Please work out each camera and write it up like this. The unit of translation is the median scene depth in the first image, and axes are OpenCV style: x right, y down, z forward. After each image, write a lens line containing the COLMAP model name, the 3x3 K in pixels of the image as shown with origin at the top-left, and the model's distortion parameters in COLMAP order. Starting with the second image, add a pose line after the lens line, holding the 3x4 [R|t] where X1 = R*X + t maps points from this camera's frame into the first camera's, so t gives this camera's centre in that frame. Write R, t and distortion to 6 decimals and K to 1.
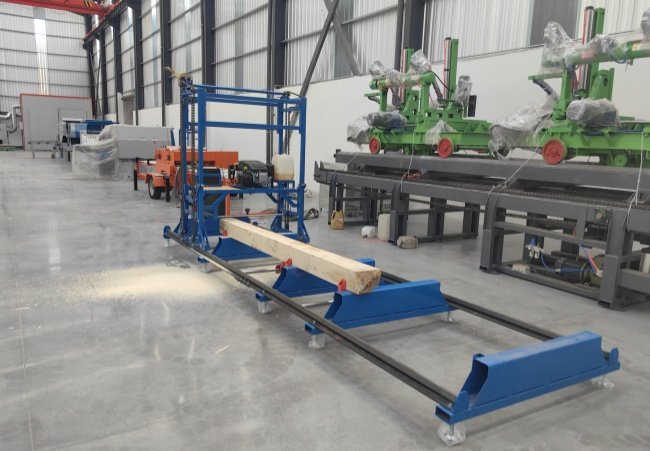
lens RADIAL K [[522.5, 0, 335.3], [0, 522.5, 226.9], [0, 0, 1]] dist [0.089752, -0.124262]
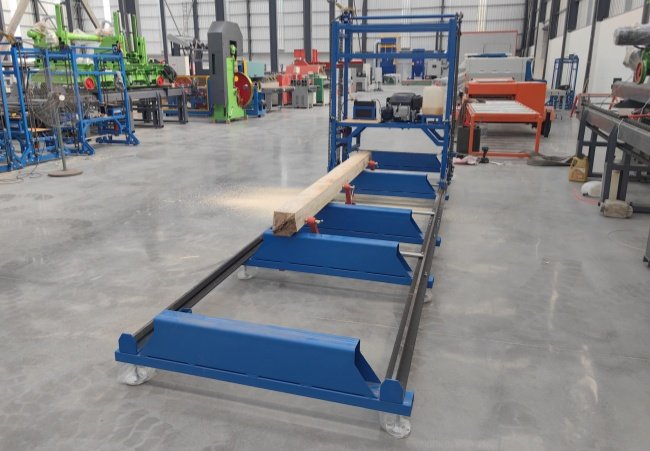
lens RADIAL K [[522.5, 0, 335.3], [0, 522.5, 226.9], [0, 0, 1]] dist [0.089752, -0.124262]
pose [[0.671899, 0.186302, -0.716828, 0.465381], [-0.100496, 0.981828, 0.160977, -0.028994], [0.733793, -0.036122, 0.678412, 0.258786]]
